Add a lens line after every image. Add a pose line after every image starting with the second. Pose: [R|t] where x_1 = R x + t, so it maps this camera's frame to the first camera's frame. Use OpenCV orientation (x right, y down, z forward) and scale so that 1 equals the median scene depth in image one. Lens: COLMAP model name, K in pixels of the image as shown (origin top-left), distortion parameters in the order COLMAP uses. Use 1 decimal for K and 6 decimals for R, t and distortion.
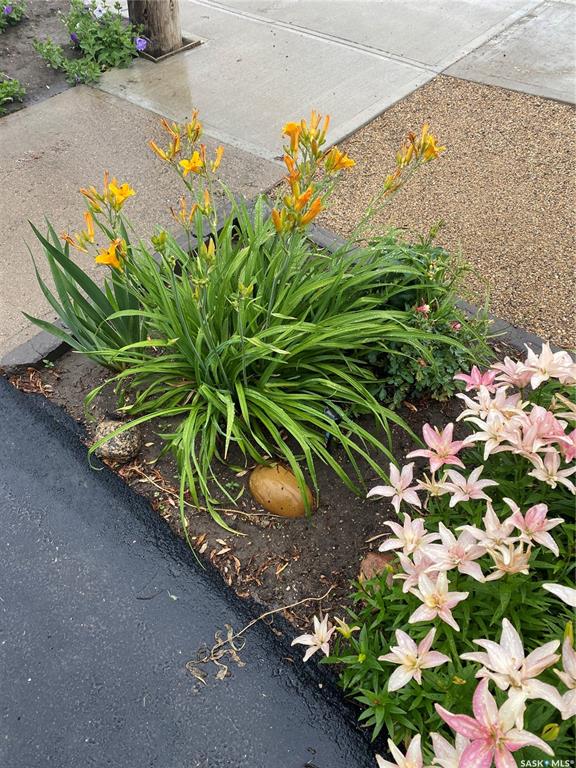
lens RADIAL K [[581.8, 0, 288.7], [0, 581.8, 383.3], [0, 0, 1]] dist [-0.010185, -0.004253]
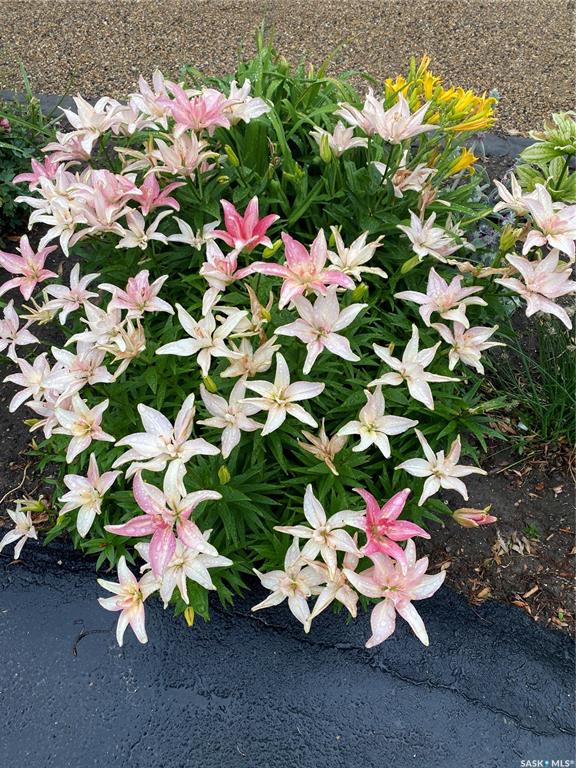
lens RADIAL K [[581.8, 0, 287.5], [0, 581.8, 384.6], [0, 0, 1]] dist [-0.010185, -0.004253]
pose [[0.781385, -0.543975, 0.305825, 0.254847], [0.428977, 0.824129, 0.369851, 0.123285], [-0.453229, -0.157804, 0.877315, 0.082735]]
